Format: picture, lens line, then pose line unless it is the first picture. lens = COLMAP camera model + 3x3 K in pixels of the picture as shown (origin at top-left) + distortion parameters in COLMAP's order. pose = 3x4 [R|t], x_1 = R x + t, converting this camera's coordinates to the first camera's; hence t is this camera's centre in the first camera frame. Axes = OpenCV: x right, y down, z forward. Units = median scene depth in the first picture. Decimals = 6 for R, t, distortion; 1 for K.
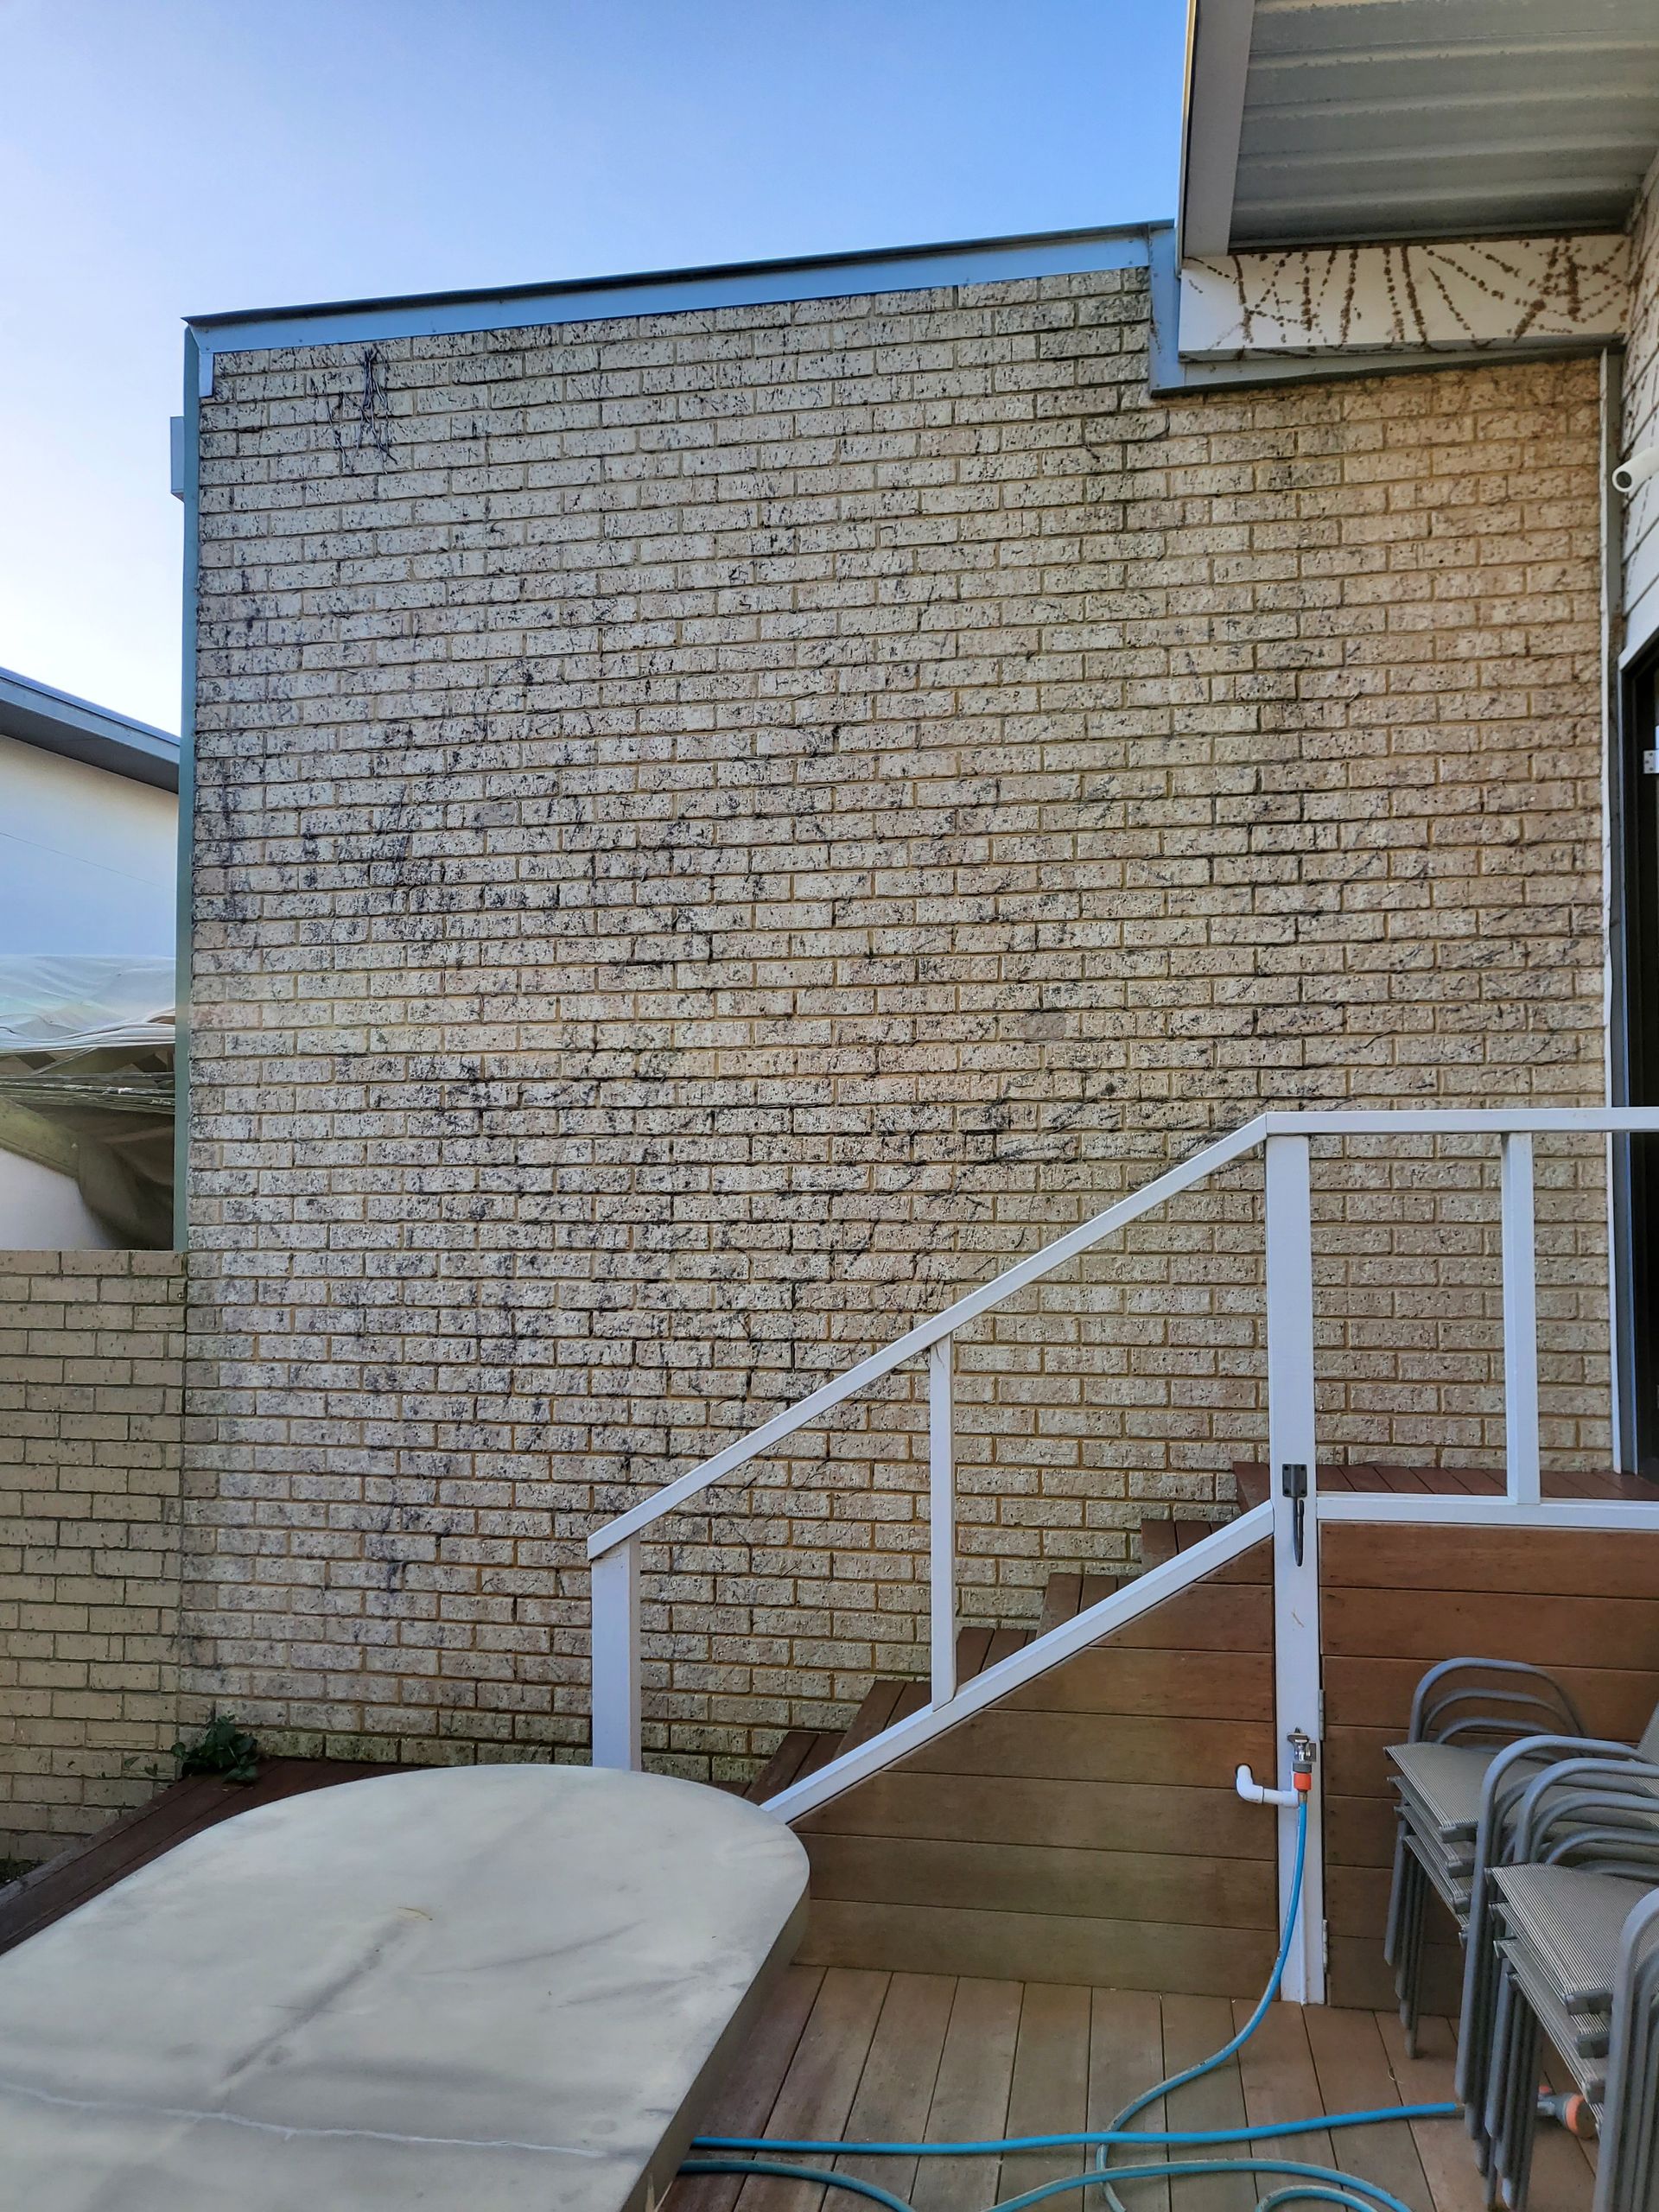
lens RADIAL K [[1613.2, 0, 831.0], [0, 1613.2, 1192.9], [0, 0, 1]] dist [0.003466, 0.006005]
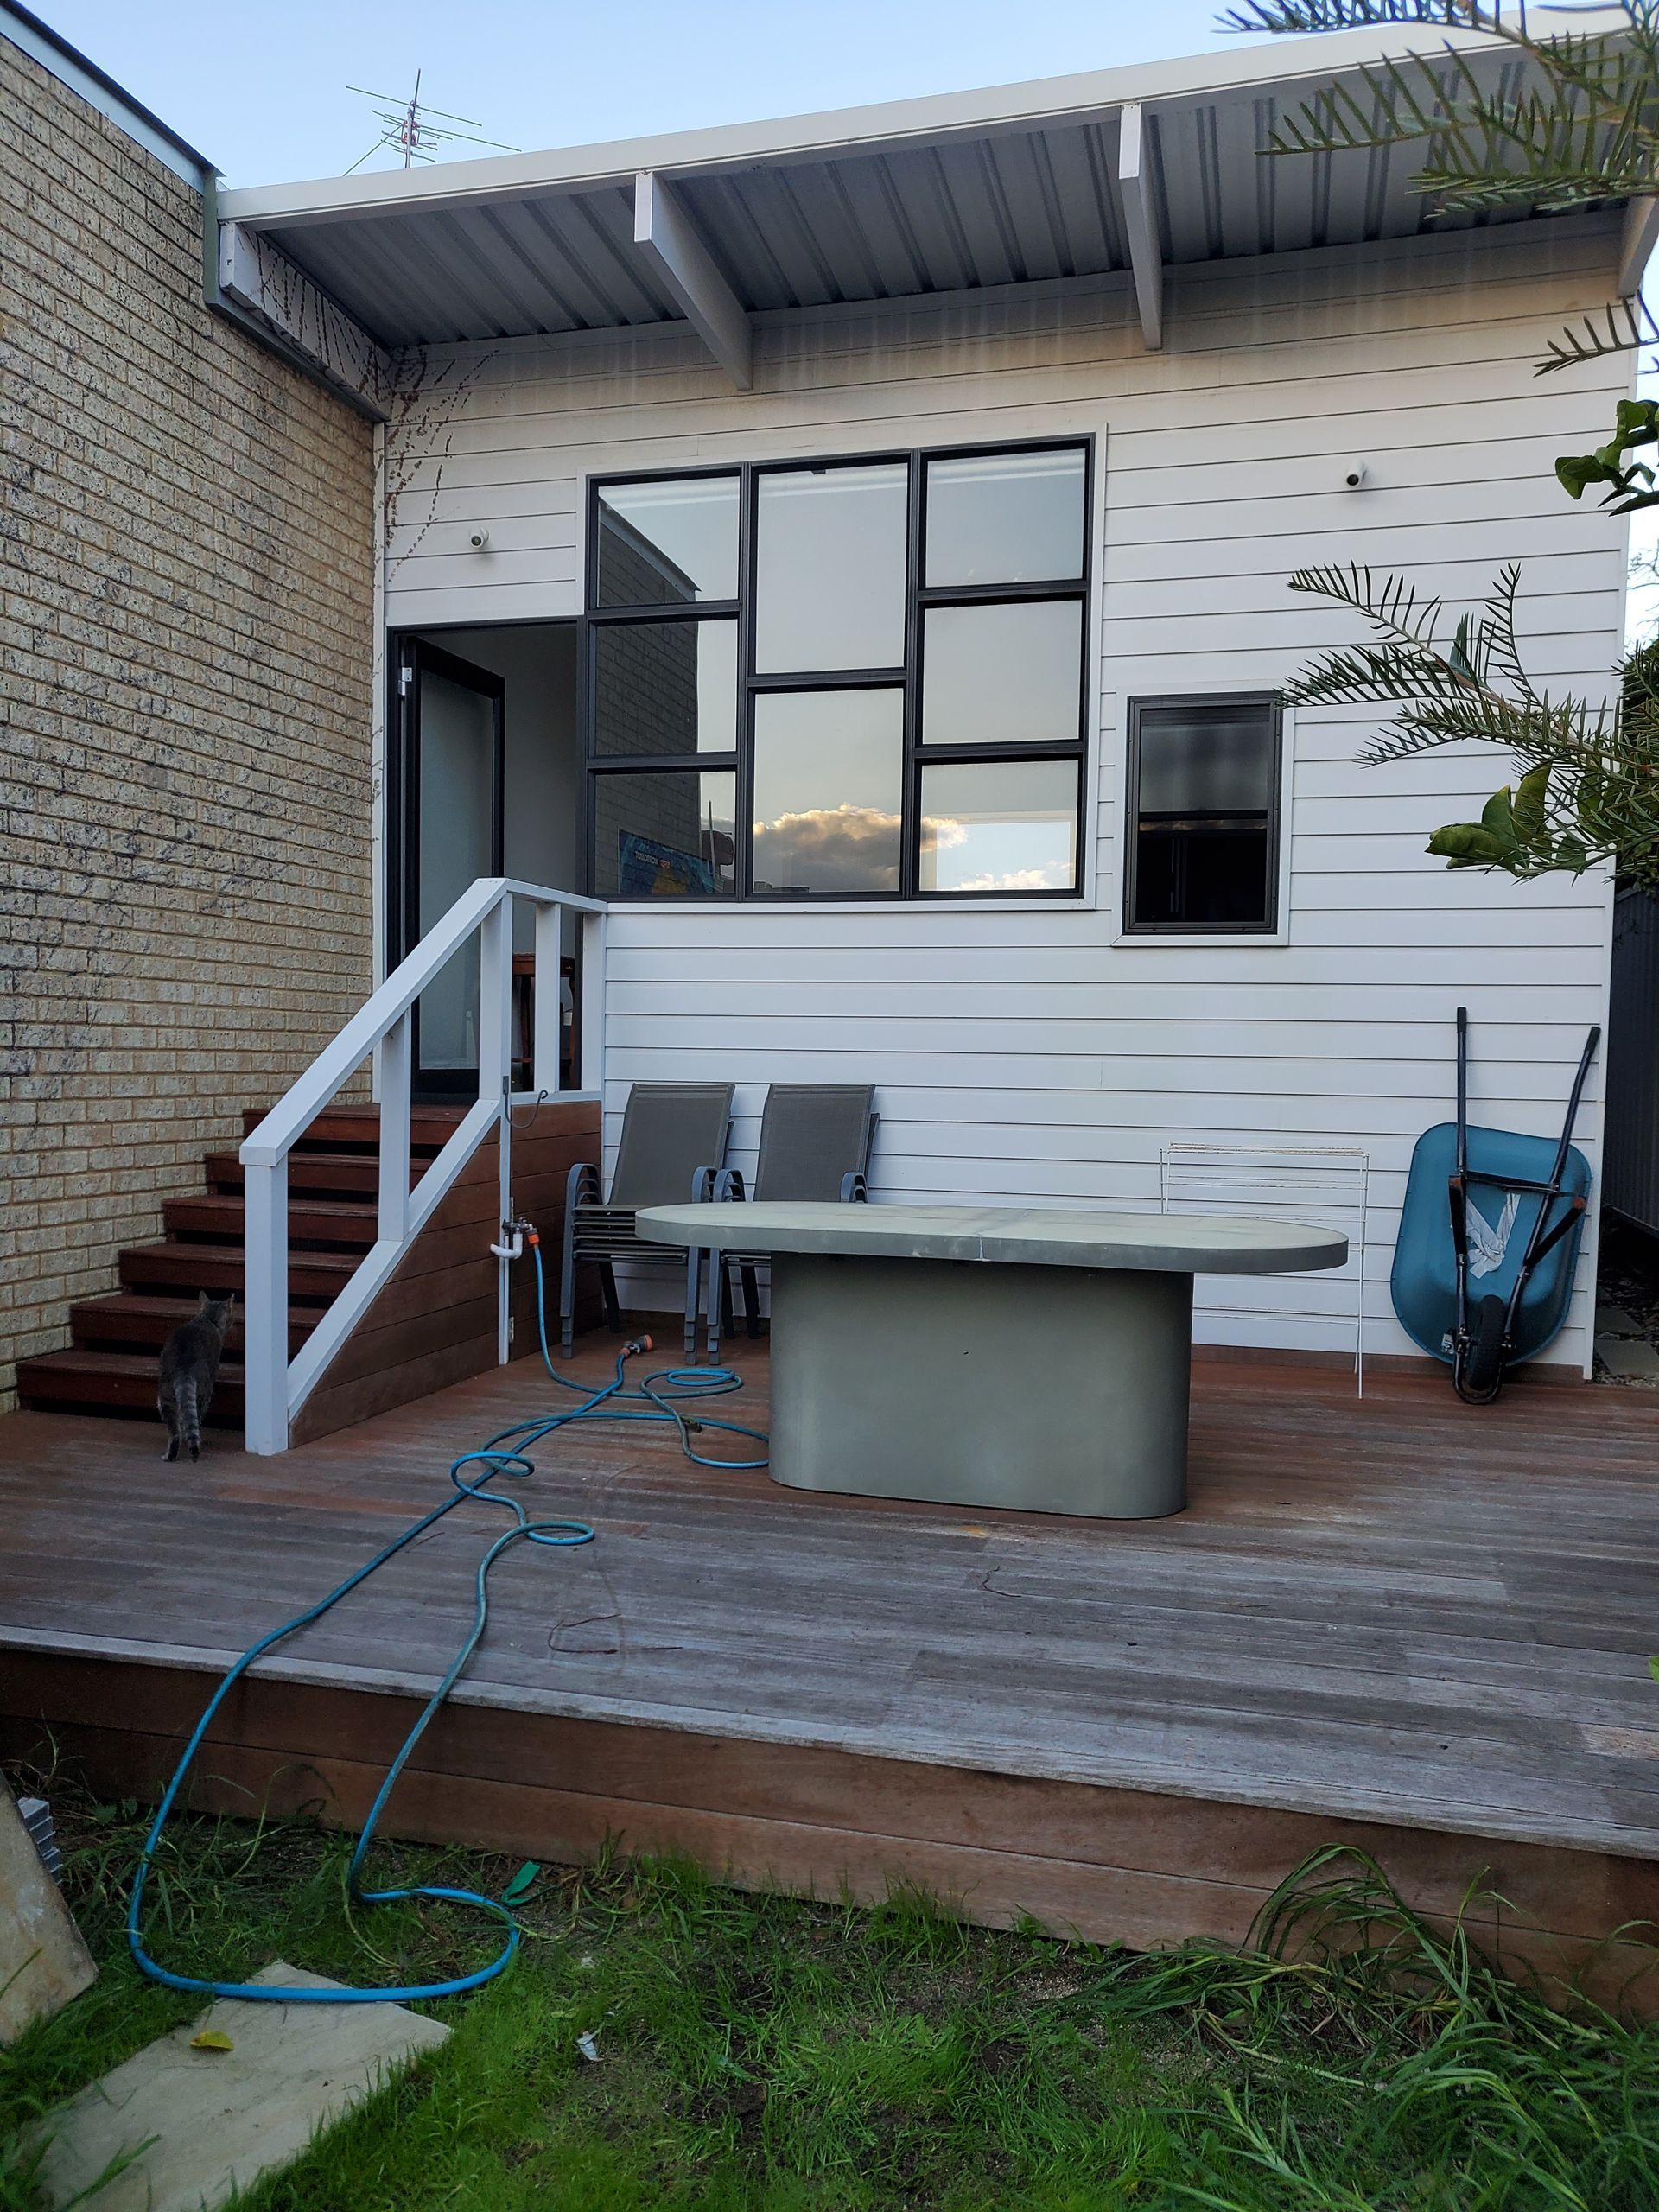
lens RADIAL K [[1628.6, 0, 829.9], [0, 1628.6, 1171.9], [0, 0, 1]] dist [-0.011808, 0.038884]
pose [[0.100182, -0.073556, 0.992247, -1.107885], [-0.051140, 0.995565, 0.078965, 0.077927], [-0.993654, -0.058655, 0.095976, 0.324918]]
